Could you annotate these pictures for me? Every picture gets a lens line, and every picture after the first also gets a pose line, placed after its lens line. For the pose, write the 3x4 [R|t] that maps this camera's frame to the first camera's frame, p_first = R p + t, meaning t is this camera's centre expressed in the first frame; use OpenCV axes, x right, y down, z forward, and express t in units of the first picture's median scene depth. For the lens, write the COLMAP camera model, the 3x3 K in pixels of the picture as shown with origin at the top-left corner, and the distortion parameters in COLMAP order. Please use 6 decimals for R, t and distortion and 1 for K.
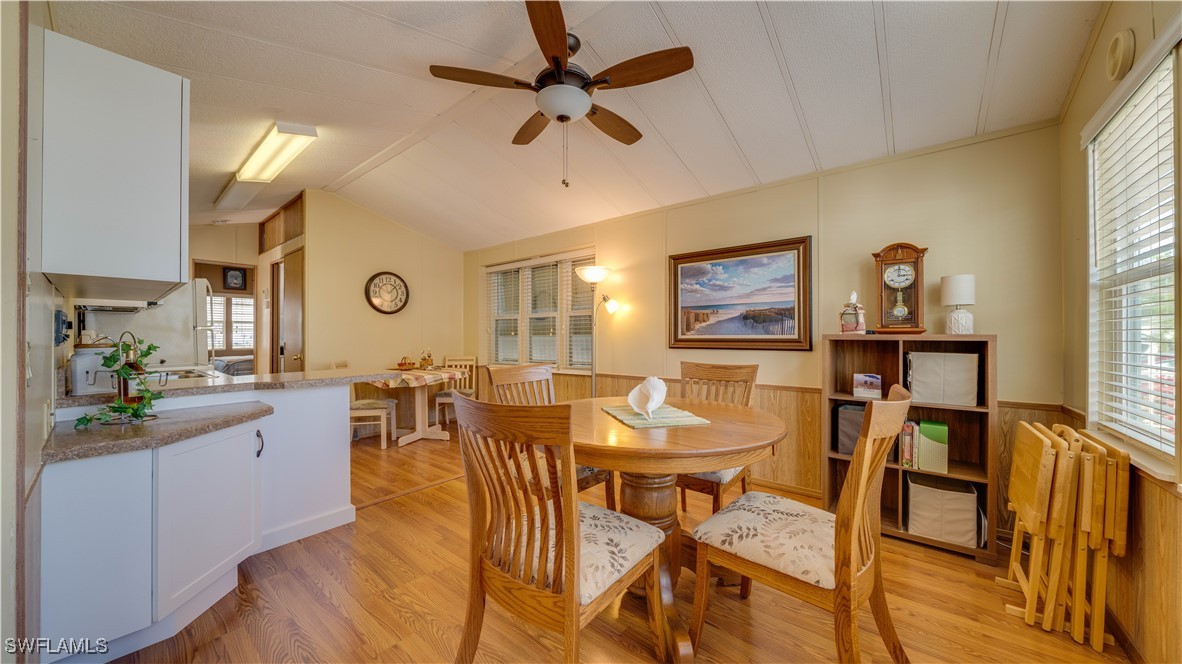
lens RADIAL K [[408.3, 0, 588.8], [0, 408.3, 334.0], [0, 0, 1]] dist [-0.001662, 0.000691]
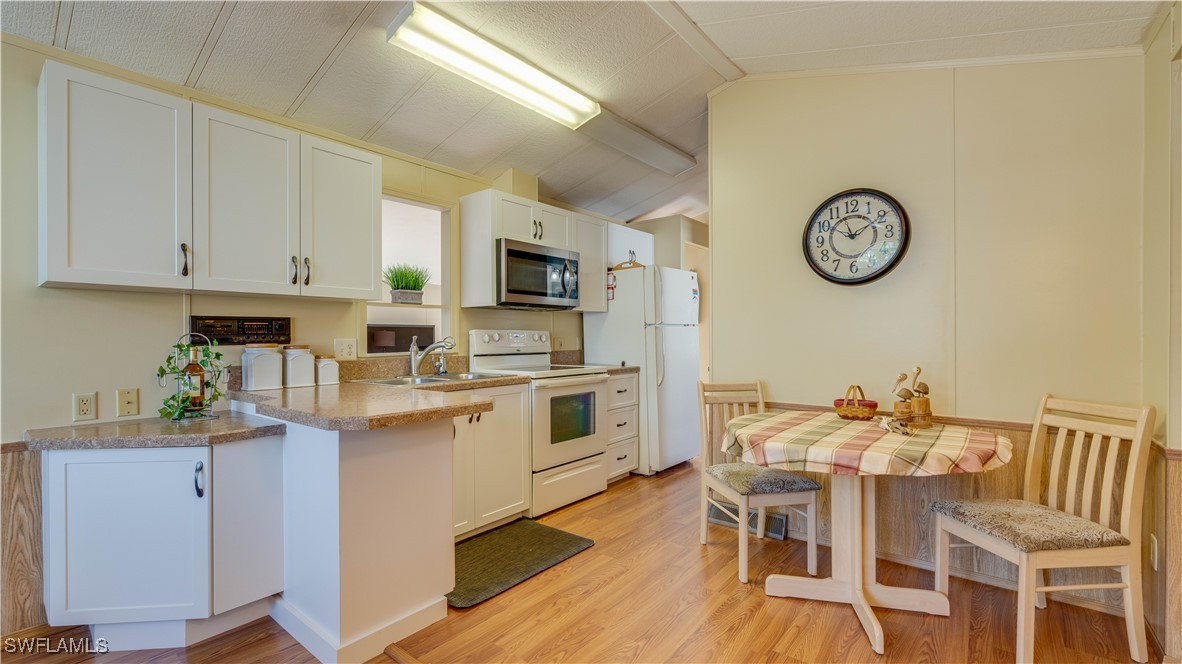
lens RADIAL K [[507.4, 0, 593.2], [0, 507.4, 338.1], [0, 0, 1]] dist [0.001912, -0.001362]
pose [[0.005551, 0.005494, -0.999970, 0.117450], [0.010086, 0.999934, 0.005550, 0.005896], [0.999934, -0.010116, 0.005495, 1.485502]]
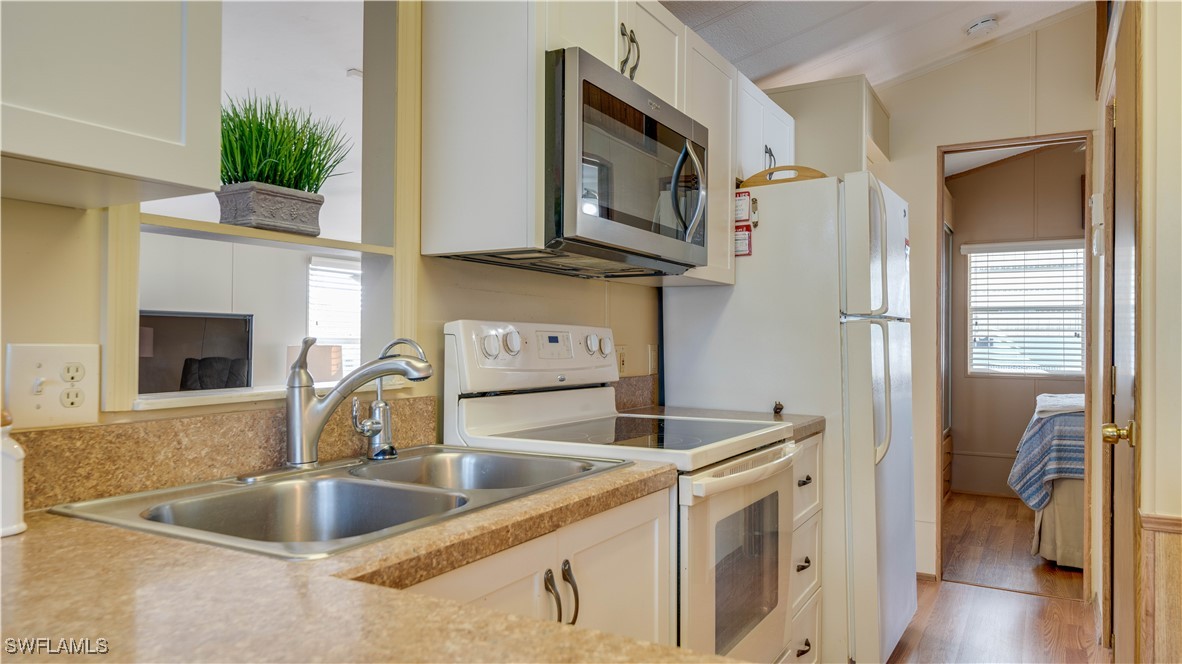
lens RADIAL K [[797.5, 0, 602.9], [0, 797.5, 334.7], [0, 0, 1]] dist [-0.007172, 0.005430]
pose [[0.167375, -0.006963, -0.985869, -0.564945], [0.000749, 0.999976, -0.006936, 0.006078], [0.985893, 0.000422, 0.167376, 1.148318]]
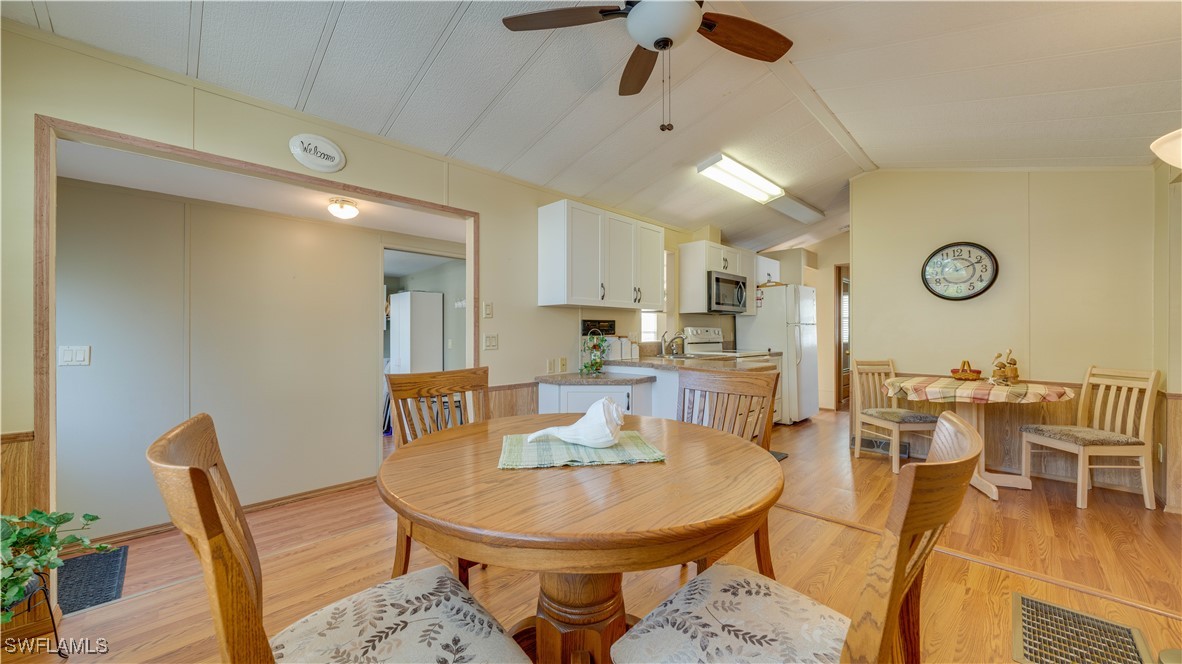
lens RADIAL K [[436.3, 0, 591.4], [0, 436.3, 331.6], [0, 0, 1]] dist [-0.001286, -0.000158]
pose [[-0.097863, 0.001429, -0.995199, 0.709478], [0.007379, 0.999973, 0.000711, 0.001931], [0.995173, -0.007274, -0.097871, 0.889337]]
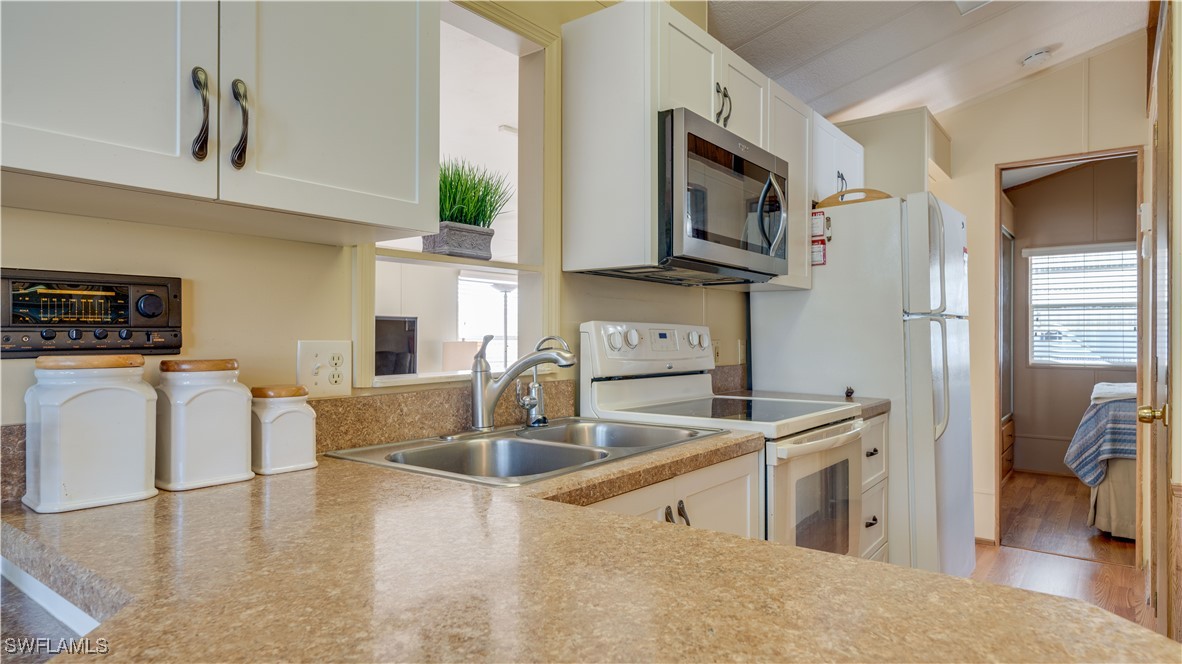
lens RADIAL K [[688.9, 0, 597.0], [0, 688.9, 335.2], [0, 0, 1]] dist [-0.002866, -0.000158]
pose [[0.028036, -0.002027, -0.999605, -0.480563], [0.005390, 0.999984, -0.001876, 0.005883], [0.999592, -0.005335, 0.028046, 1.121775]]
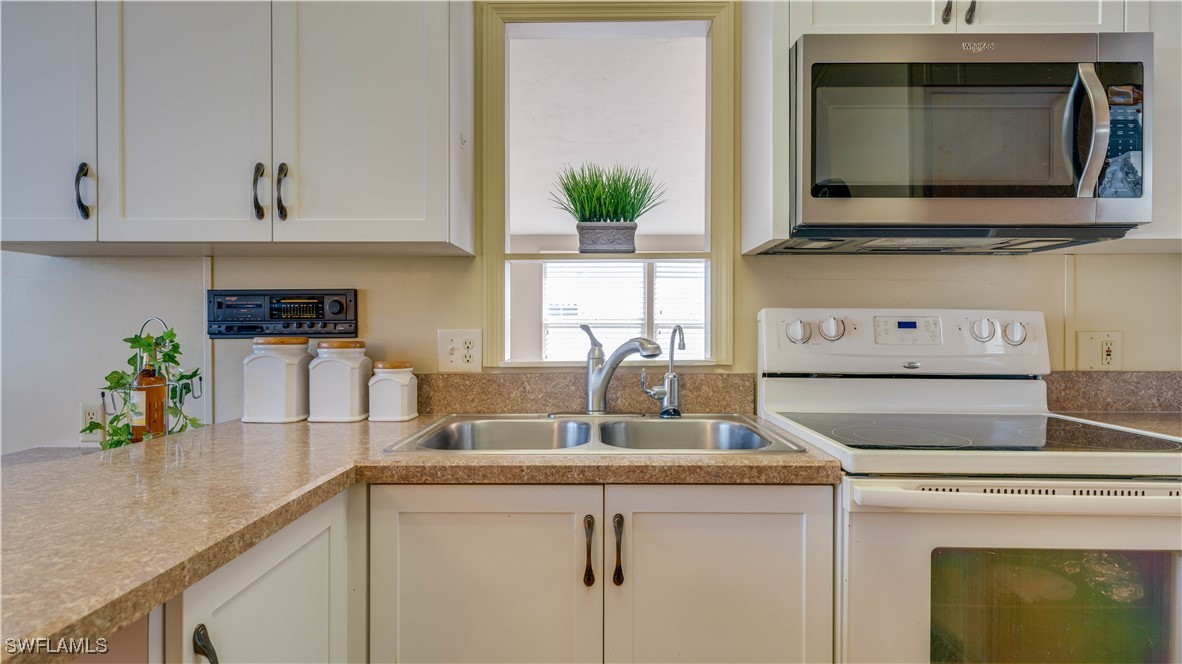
lens RADIAL K [[633.2, 0, 593.0], [0, 633.2, 330.2], [0, 0, 1]] dist [0.001510, -0.000101]
pose [[-0.785839, 0.005875, -0.618403, -0.775041], [0.003953, 0.999982, 0.004476, 0.006645], [0.618418, 0.001073, -0.785848, 1.595385]]
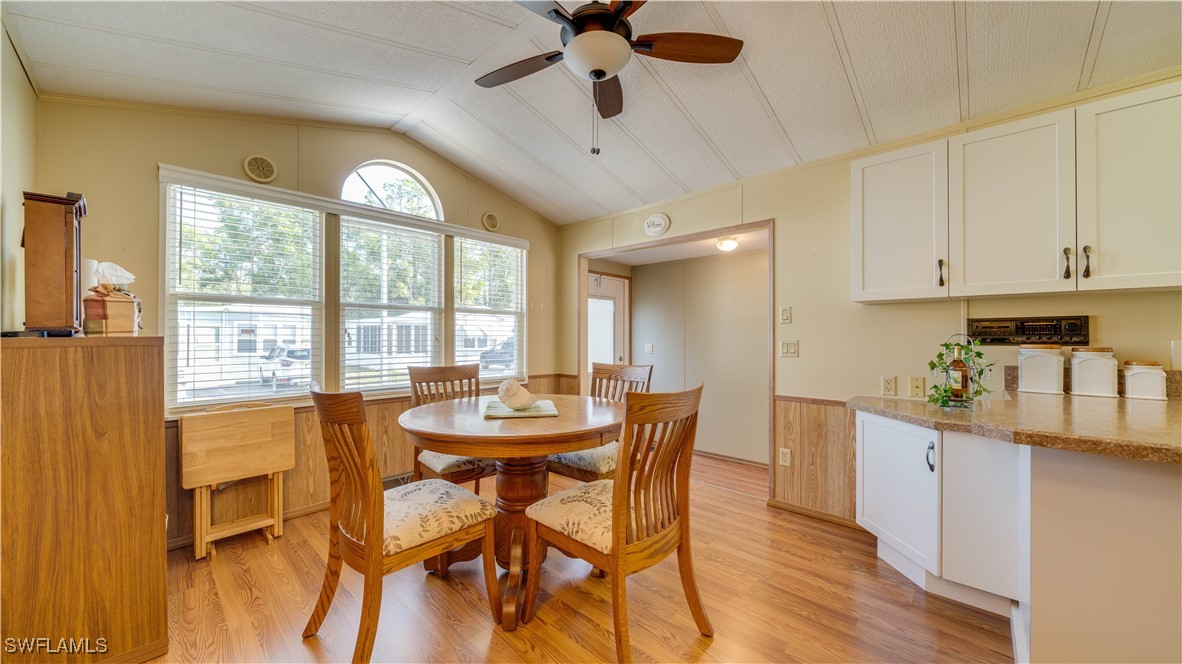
lens RADIAL K [[418.9, 0, 590.9], [0, 418.9, 335.4], [0, 0, 1]] dist [-0.007742, 0.000039]
pose [[-0.997650, -0.002181, 0.068479, -0.099913], [-0.003168, 0.999893, -0.014311, 0.012598], [-0.068441, -0.014494, -0.997550, 1.696540]]
